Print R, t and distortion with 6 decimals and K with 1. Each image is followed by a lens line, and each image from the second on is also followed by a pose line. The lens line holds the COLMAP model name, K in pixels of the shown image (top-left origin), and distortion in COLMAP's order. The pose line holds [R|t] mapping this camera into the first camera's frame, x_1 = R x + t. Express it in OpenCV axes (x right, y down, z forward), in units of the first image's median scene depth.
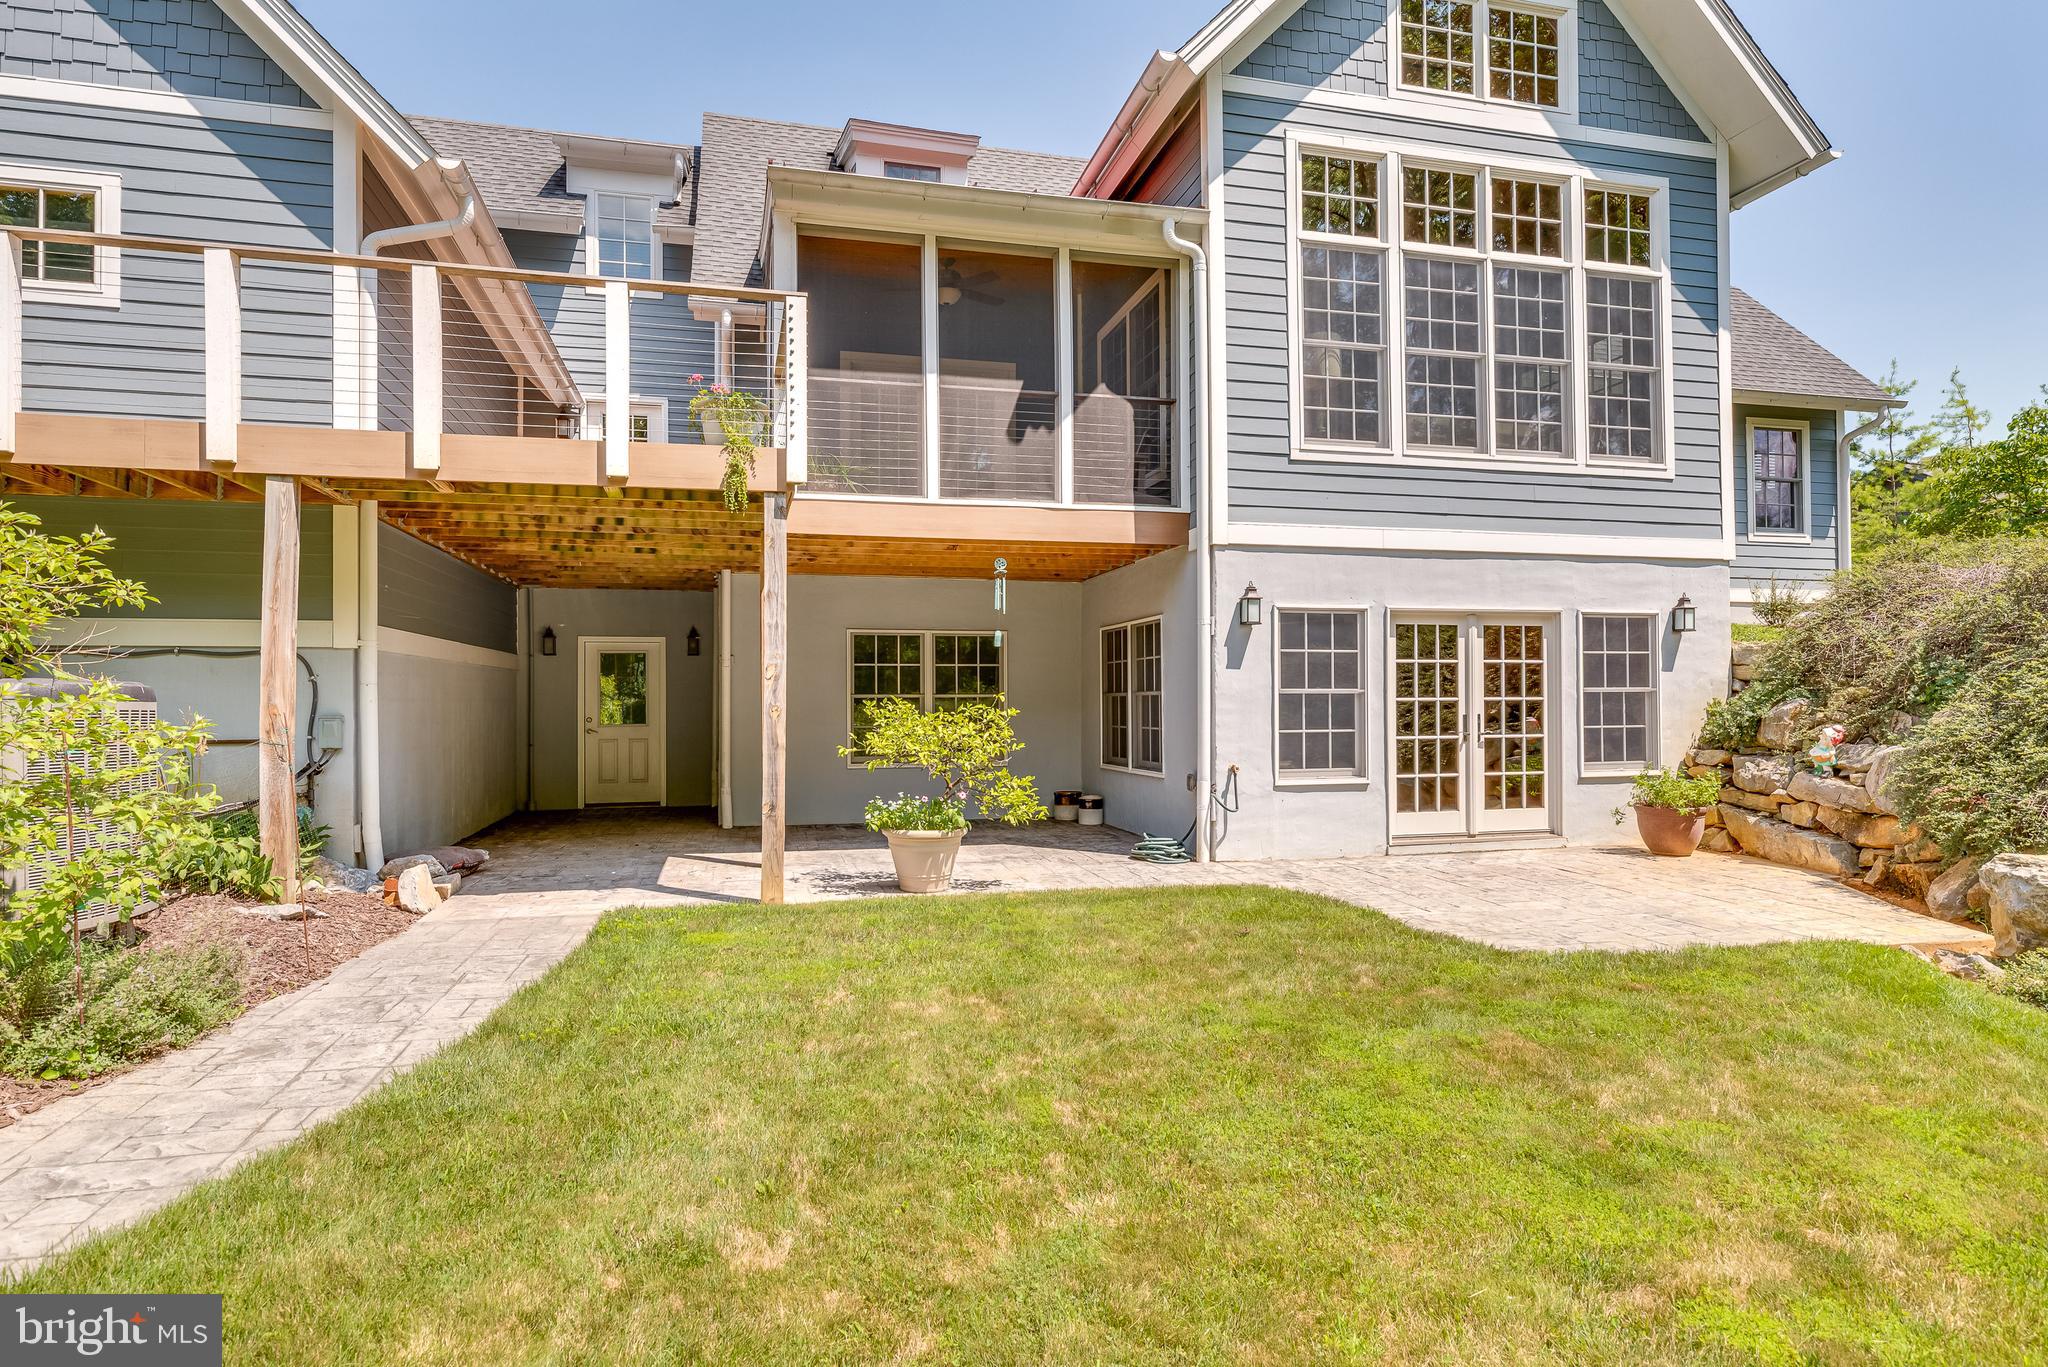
lens RADIAL K [[1125.7, 0, 1026.5], [0, 1125.7, 683.2], [0, 0, 1]] dist [-0.001768, 0.002488]
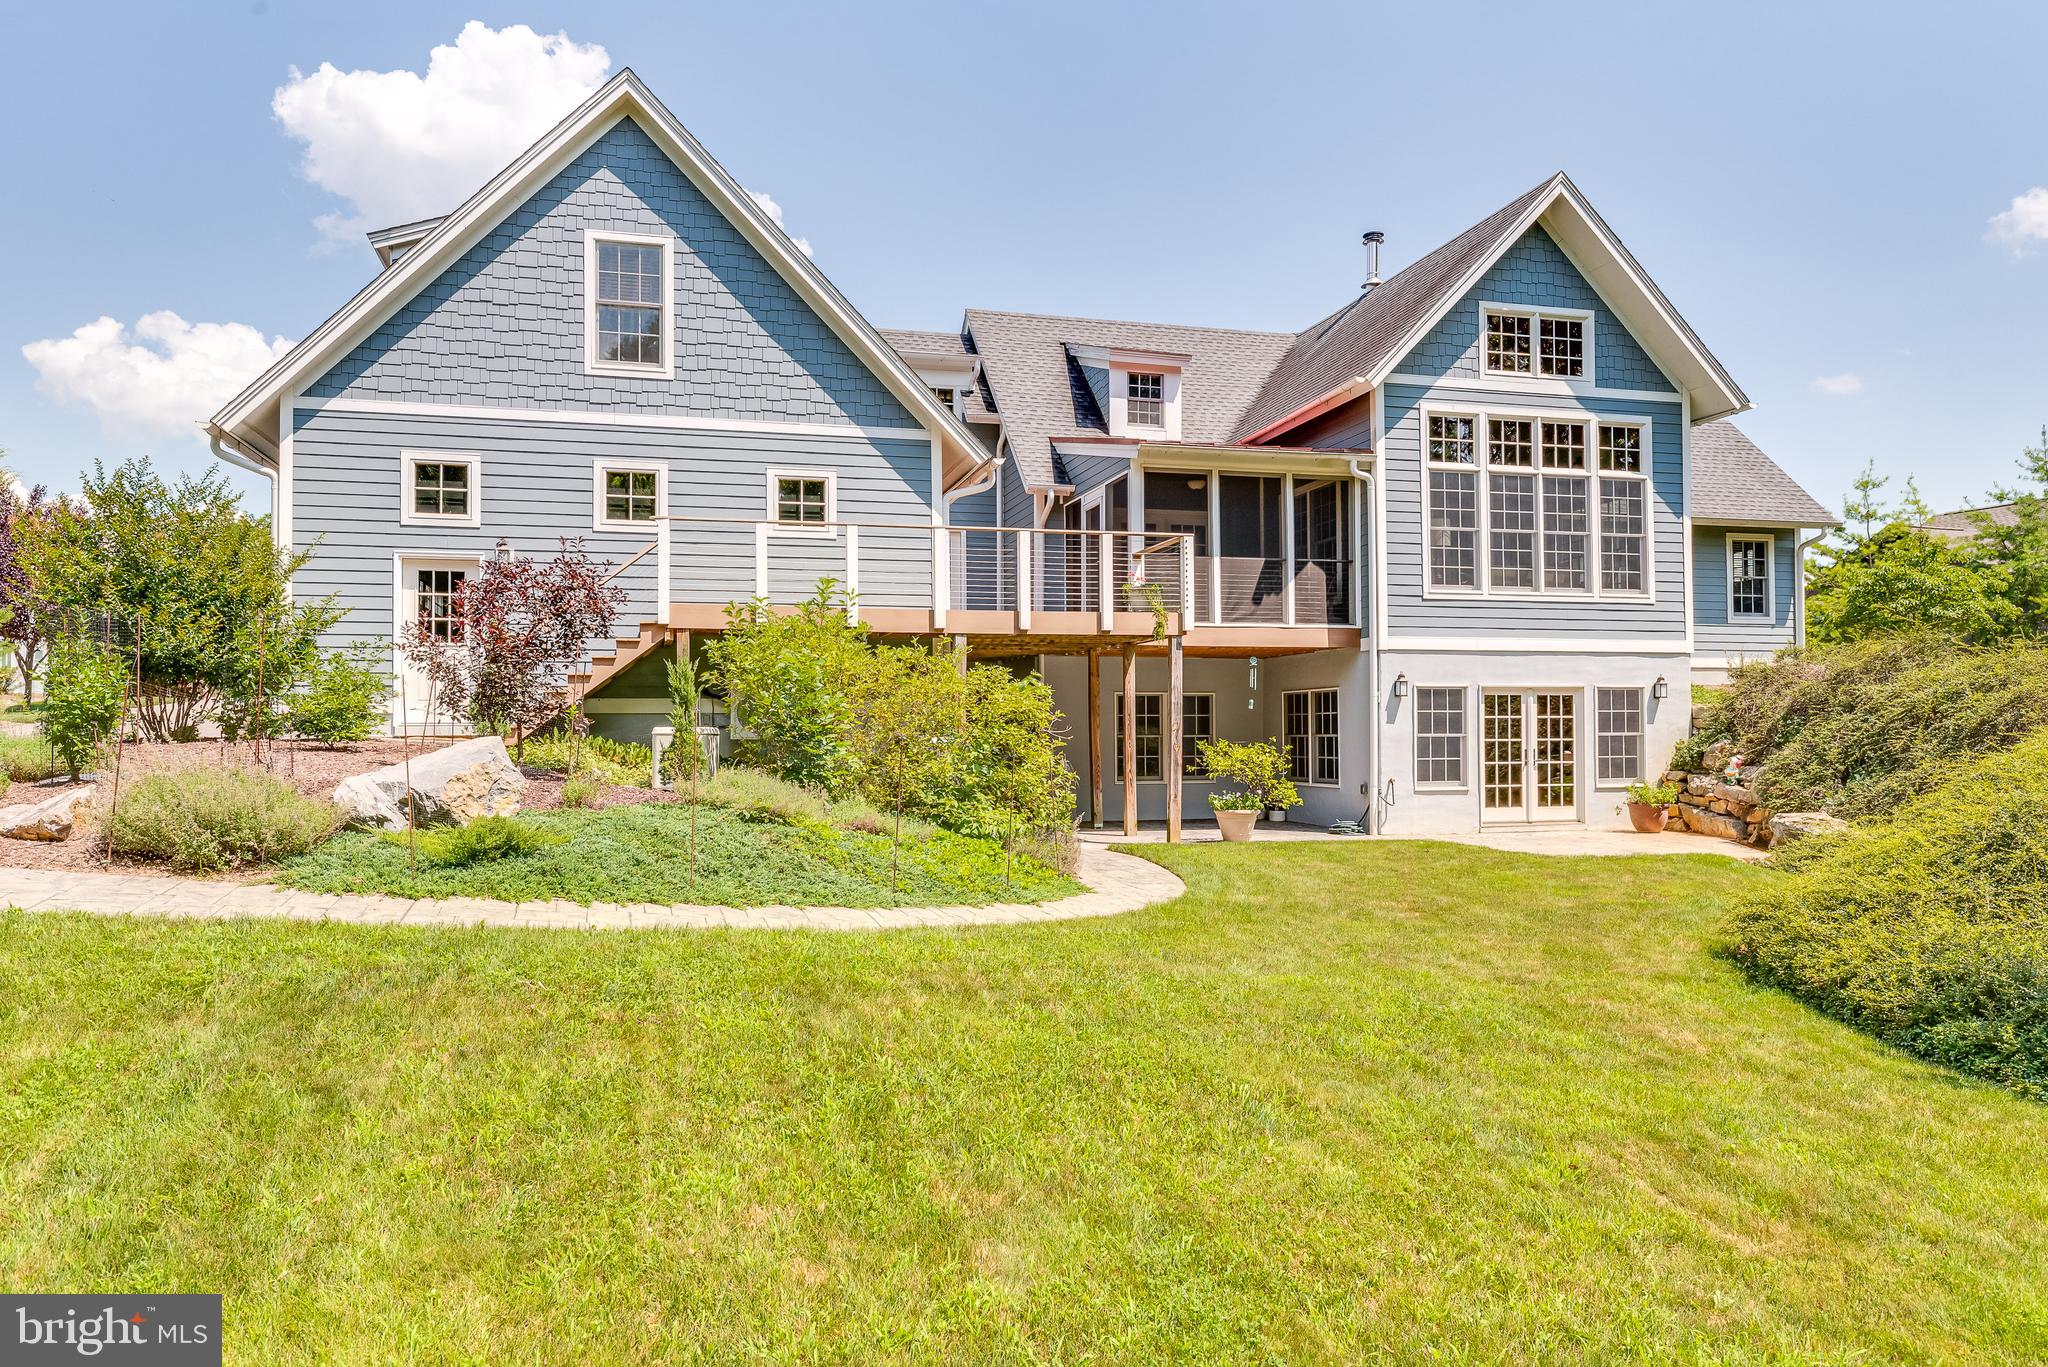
lens RADIAL K [[1351.7, 0, 978.6], [0, 1351.7, 705.1], [0, 0, 1]] dist [-0.006516, 0.001520]
pose [[0.999994, 0.001457, -0.002981, -0.413596], [-0.001471, 0.999989, -0.004503, -0.027139], [0.002975, 0.004508, 0.999985, -0.998568]]
